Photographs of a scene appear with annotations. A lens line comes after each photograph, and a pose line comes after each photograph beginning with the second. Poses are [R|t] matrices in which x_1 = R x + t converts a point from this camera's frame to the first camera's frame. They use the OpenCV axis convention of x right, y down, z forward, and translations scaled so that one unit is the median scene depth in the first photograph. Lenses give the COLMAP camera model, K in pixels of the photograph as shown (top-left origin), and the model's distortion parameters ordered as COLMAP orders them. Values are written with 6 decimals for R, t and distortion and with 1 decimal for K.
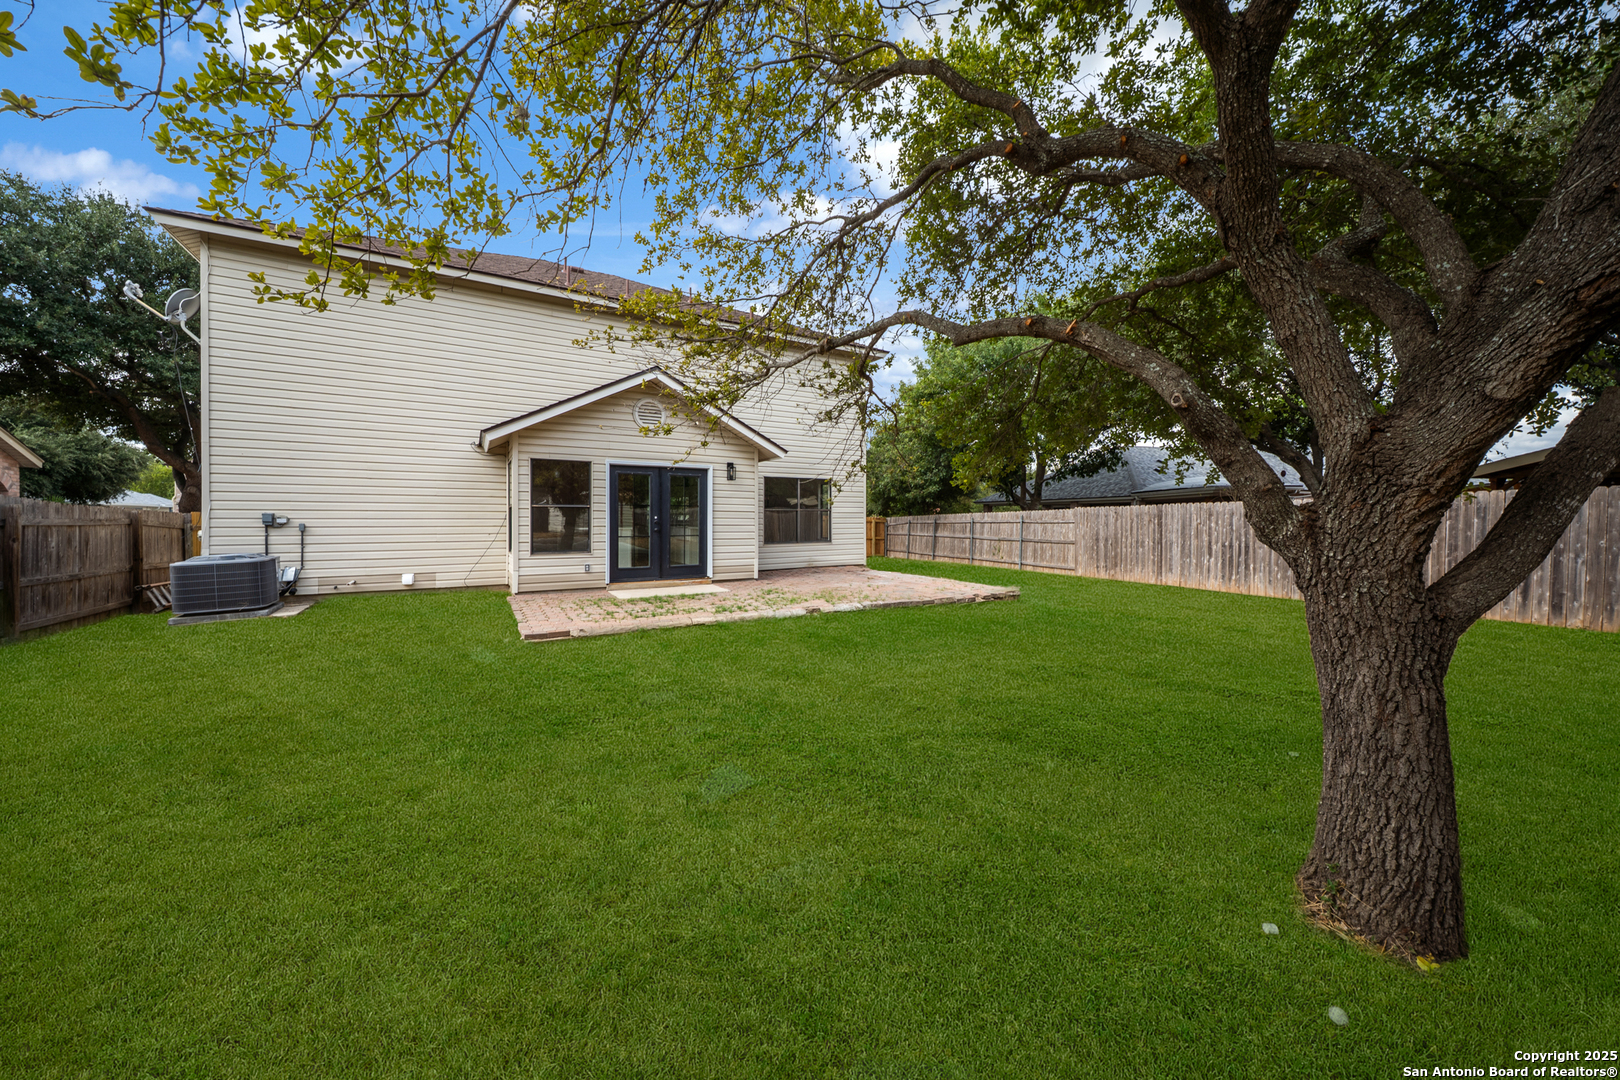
lens RADIAL K [[582.7, 0, 788.9], [0, 582.7, 540.2], [0, 0, 1]] dist [-0.000458, 0.000027]
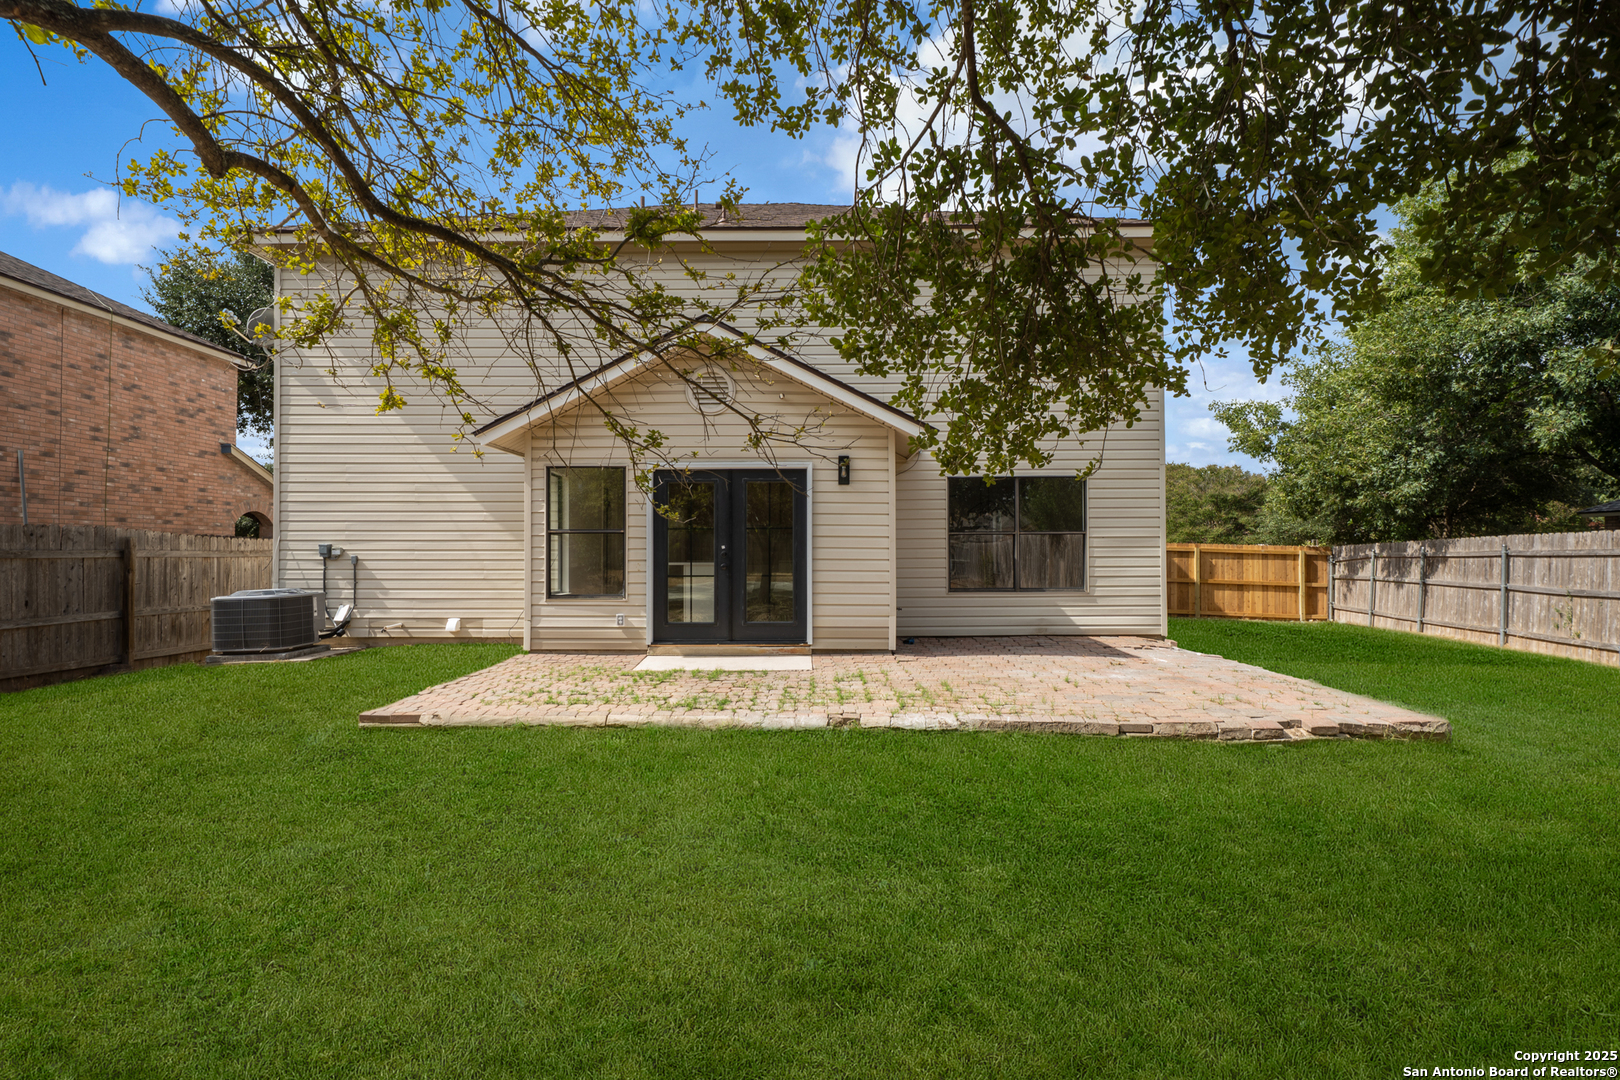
lens RADIAL K [[797.6, 0, 780.3], [0, 797.6, 560.4], [0, 0, 1]] dist [-0.001818, -0.000328]
pose [[0.850087, 0.004291, -0.526624, 0.305714], [-0.016613, 0.999688, -0.018672, -0.008966], [0.526380, 0.024622, 0.849893, 0.290069]]
